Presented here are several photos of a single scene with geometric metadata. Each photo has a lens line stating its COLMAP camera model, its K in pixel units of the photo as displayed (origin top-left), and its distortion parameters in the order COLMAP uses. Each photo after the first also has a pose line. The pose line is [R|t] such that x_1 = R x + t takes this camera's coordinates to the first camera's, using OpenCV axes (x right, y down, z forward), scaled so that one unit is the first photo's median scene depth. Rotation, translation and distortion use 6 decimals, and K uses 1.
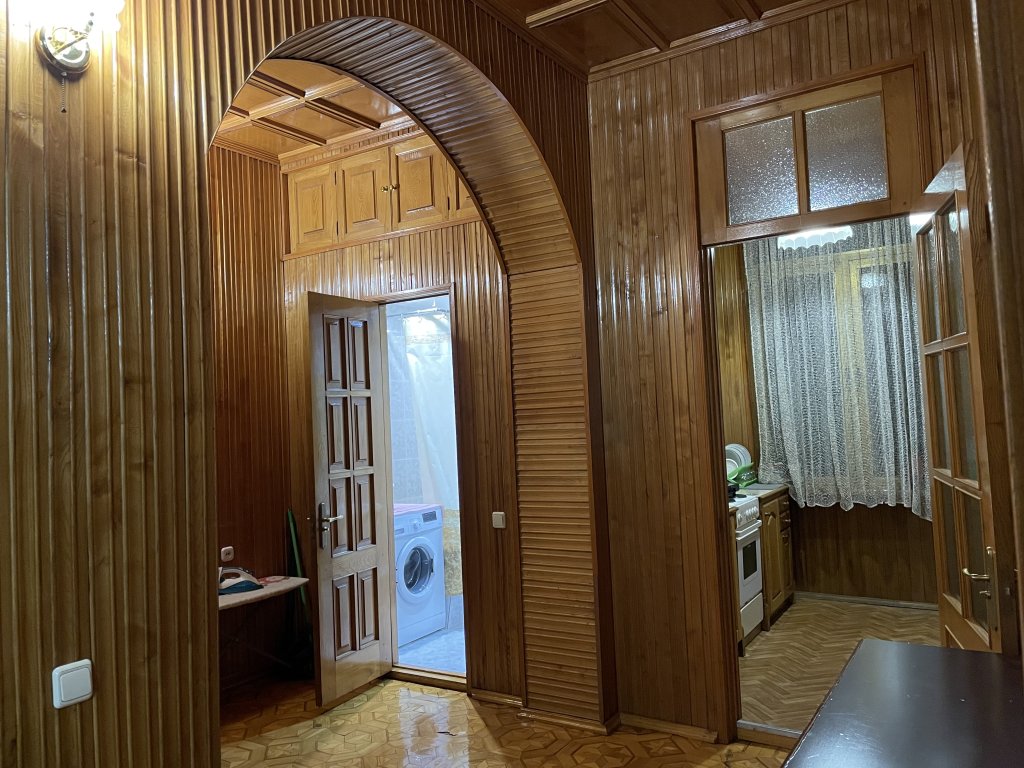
lens RADIAL K [[776.0, 0, 516.0], [0, 776.0, 378.7], [0, 0, 1]] dist [0.094373, -0.124321]
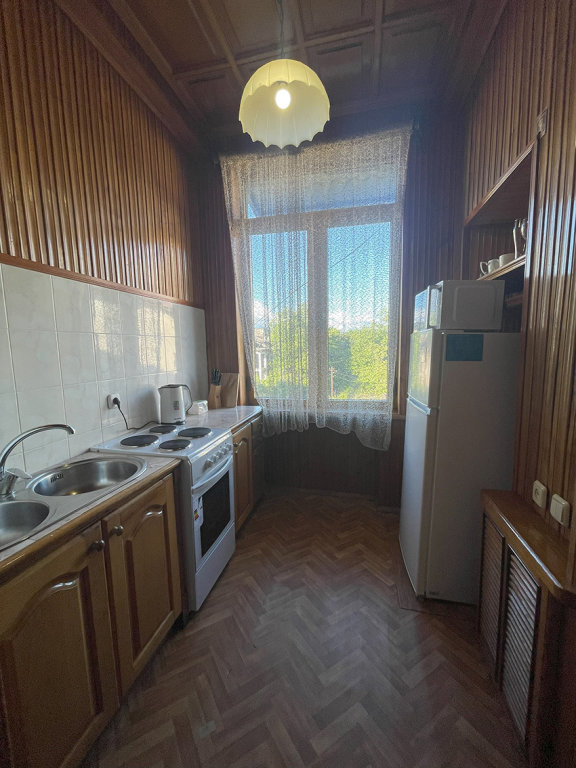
lens RADIAL K [[310.0, 0, 287.0], [0, 310.0, 385.1], [0, 0, 1]] dist [0.001170, 0.000090]
pose [[0.948751, -0.007595, 0.315933, 0.345801], [-0.042774, 0.987425, 0.152189, 0.038372], [-0.313116, -0.157903, 0.936496, 0.822883]]
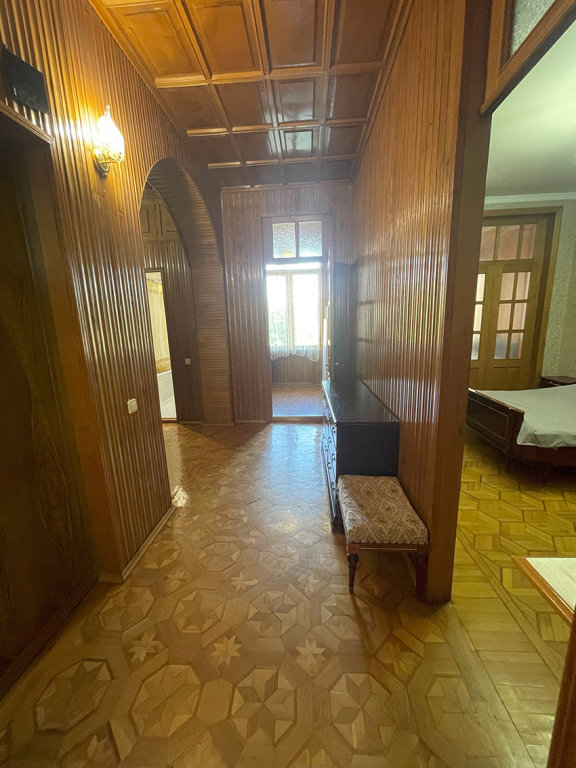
lens RADIAL K [[310.0, 0, 287.0], [0, 310.0, 385.1], [0, 0, 1]] dist [0.001170, 0.000090]
pose [[0.878335, -0.075281, 0.472080, -0.258775], [-0.034424, 0.974999, 0.219528, 0.012628], [-0.476804, -0.209071, 0.853784, -0.118901]]
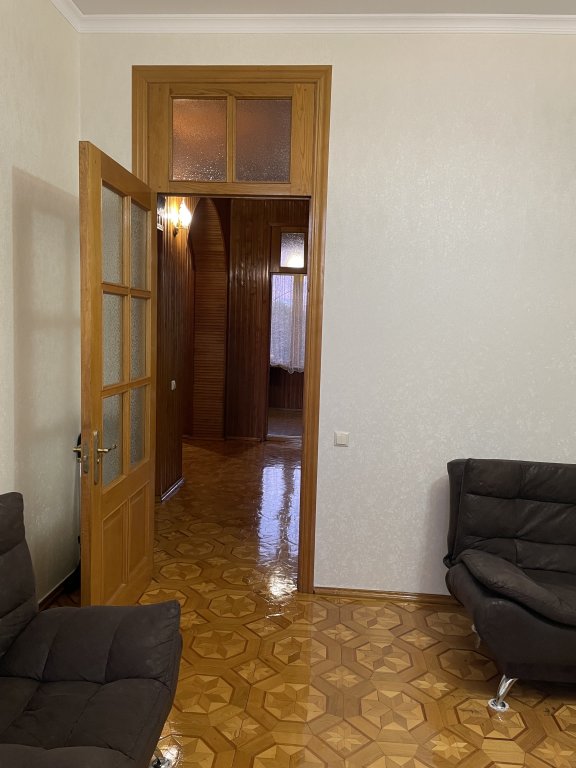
lens RADIAL K [[582.0, 0, 291.1], [0, 582.0, 383.5], [0, 0, 1]] dist [0.094373, -0.124321]
pose [[0.881469, 0.035569, 0.470900, -0.645828], [-0.100797, 0.988351, 0.114024, -0.021829], [-0.461359, -0.147974, 0.874786, -0.893994]]
